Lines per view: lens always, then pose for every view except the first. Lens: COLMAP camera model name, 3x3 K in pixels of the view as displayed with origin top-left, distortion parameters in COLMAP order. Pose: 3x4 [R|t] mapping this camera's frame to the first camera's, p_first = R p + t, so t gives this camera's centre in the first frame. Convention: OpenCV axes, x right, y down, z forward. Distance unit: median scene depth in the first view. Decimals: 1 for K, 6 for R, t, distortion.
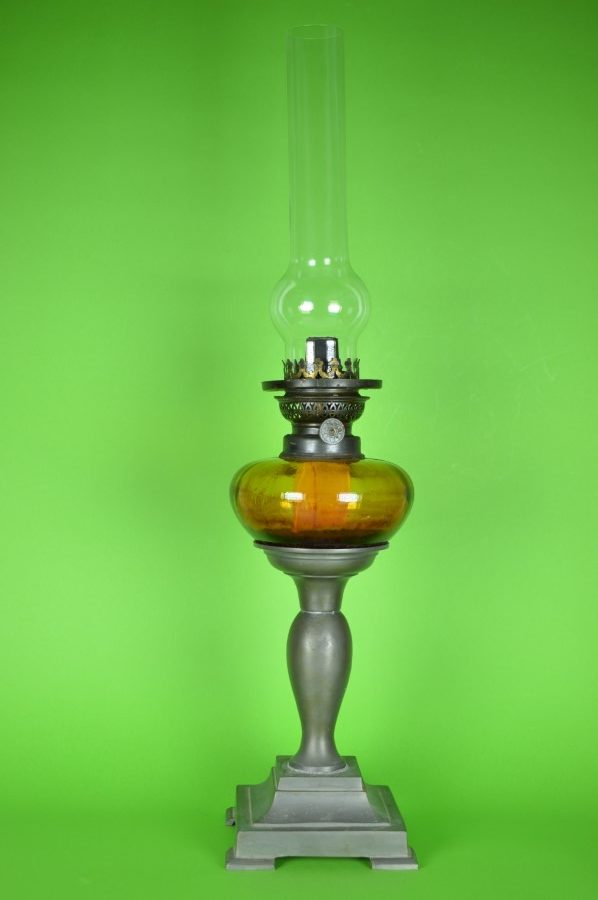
lens RADIAL K [[1384.0, 0, 297.3], [0, 1384.0, 448.1], [0, 0, 1]] dist [-0.025463, 0.000000]
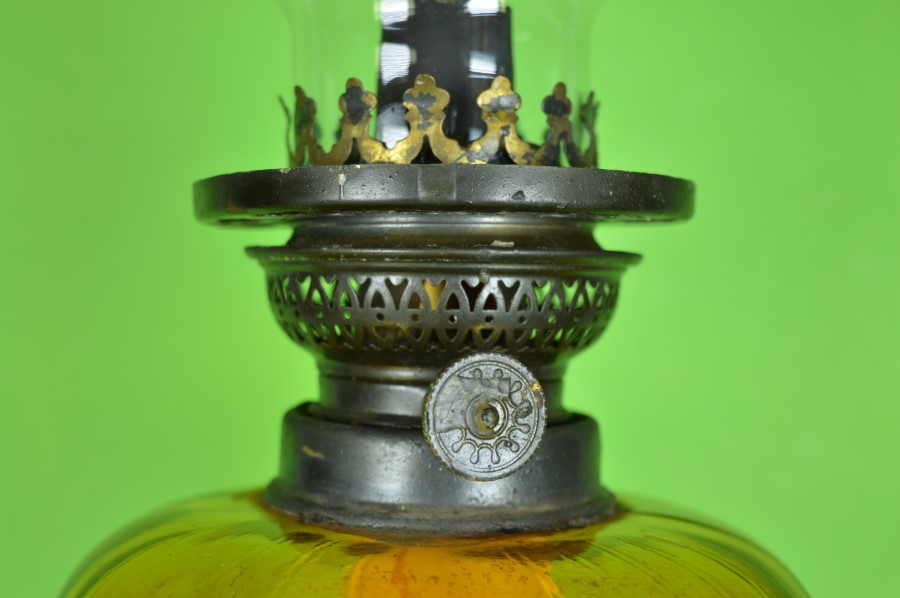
lens RADIAL K [[1384.0, 0, 450.0], [0, 1384.0, 302.6], [0, 0, 1]] dist [-0.025463, 0.000000]
pose [[0.999859, 0.012804, 0.010888, 0.016671], [-0.012668, 0.999843, -0.012420, -0.025463], [-0.011046, 0.012280, 0.999864, 0.765296]]
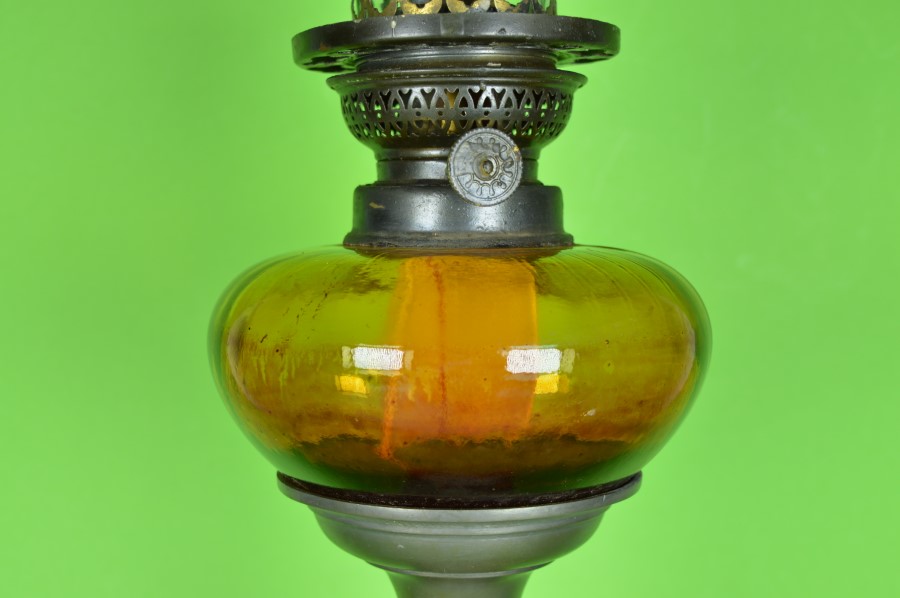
lens RADIAL K [[1384.0, 0, 450.1], [0, 1384.0, 297.1], [0, 0, 1]] dist [-0.025463, 0.000000]
pose [[0.999904, -0.013526, 0.002990, 0.014445], [0.013399, 0.999145, 0.039105, 0.006548], [-0.003517, -0.039061, 0.999231, 0.635166]]
